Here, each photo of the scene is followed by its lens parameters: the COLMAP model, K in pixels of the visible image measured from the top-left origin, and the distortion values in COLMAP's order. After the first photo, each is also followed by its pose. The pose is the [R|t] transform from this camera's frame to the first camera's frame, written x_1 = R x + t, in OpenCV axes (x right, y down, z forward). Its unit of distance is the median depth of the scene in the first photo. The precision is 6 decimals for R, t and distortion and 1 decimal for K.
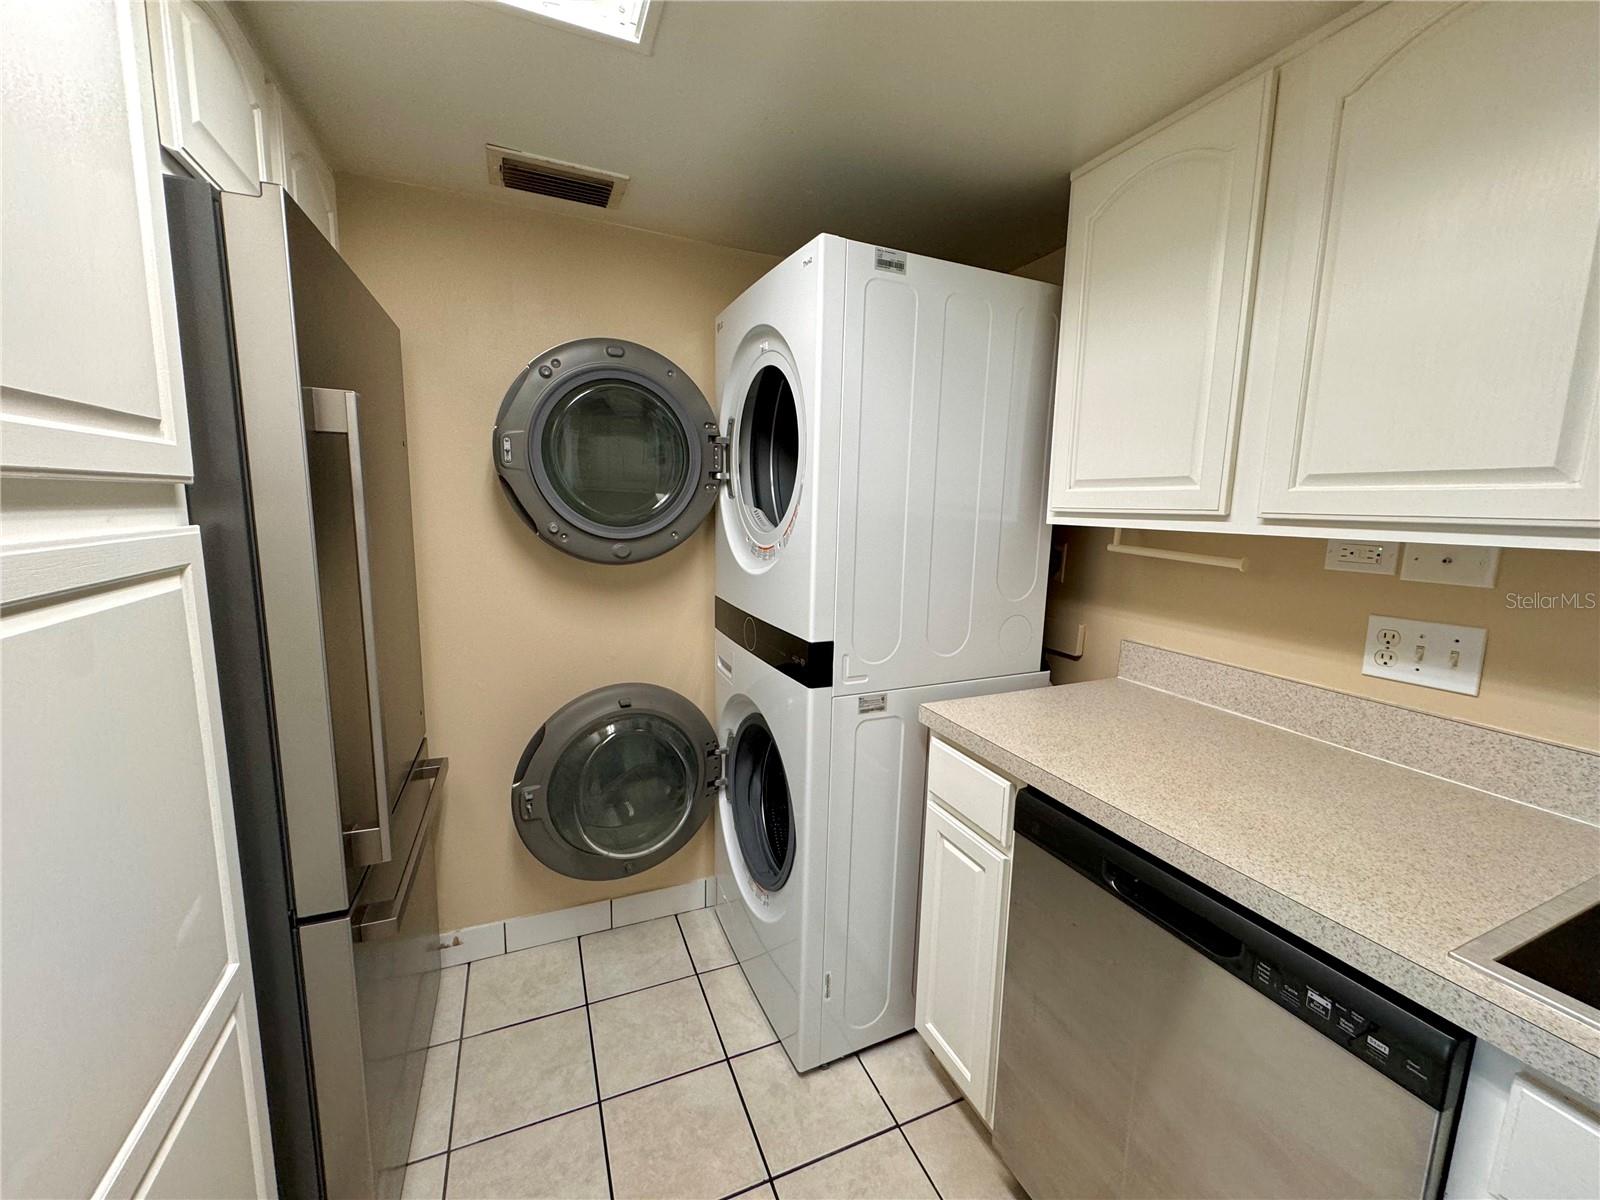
lens RADIAL K [[636.8, 0, 756.1], [0, 636.8, 594.5], [0, 0, 1]] dist [-0.000735, 0.000403]
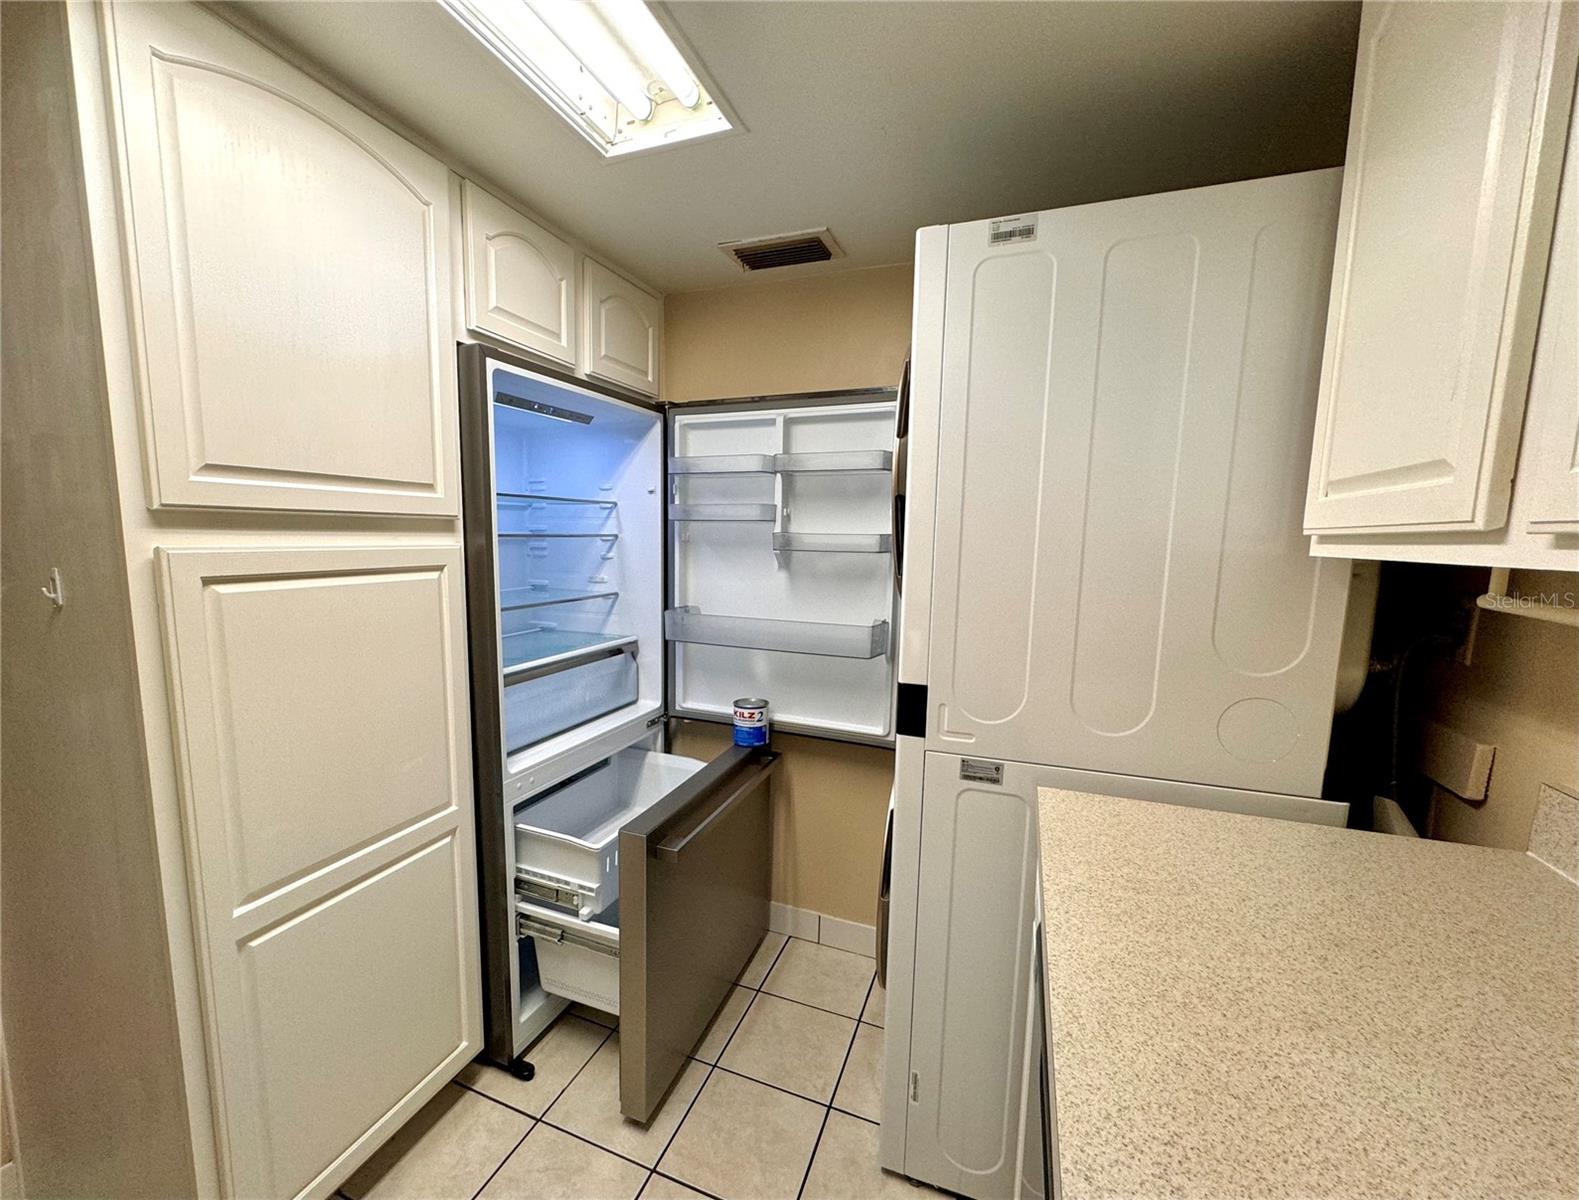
lens RADIAL K [[640.8, 0, 736.2], [0, 640.8, 617.1], [0, 0, 1]] dist [-0.000569, 0.000222]
pose [[0.709266, 0.078261, -0.700584, 0.519162], [-0.100108, 0.994928, 0.009793, -0.002551], [0.697797, 0.063188, 0.713503, 0.178666]]
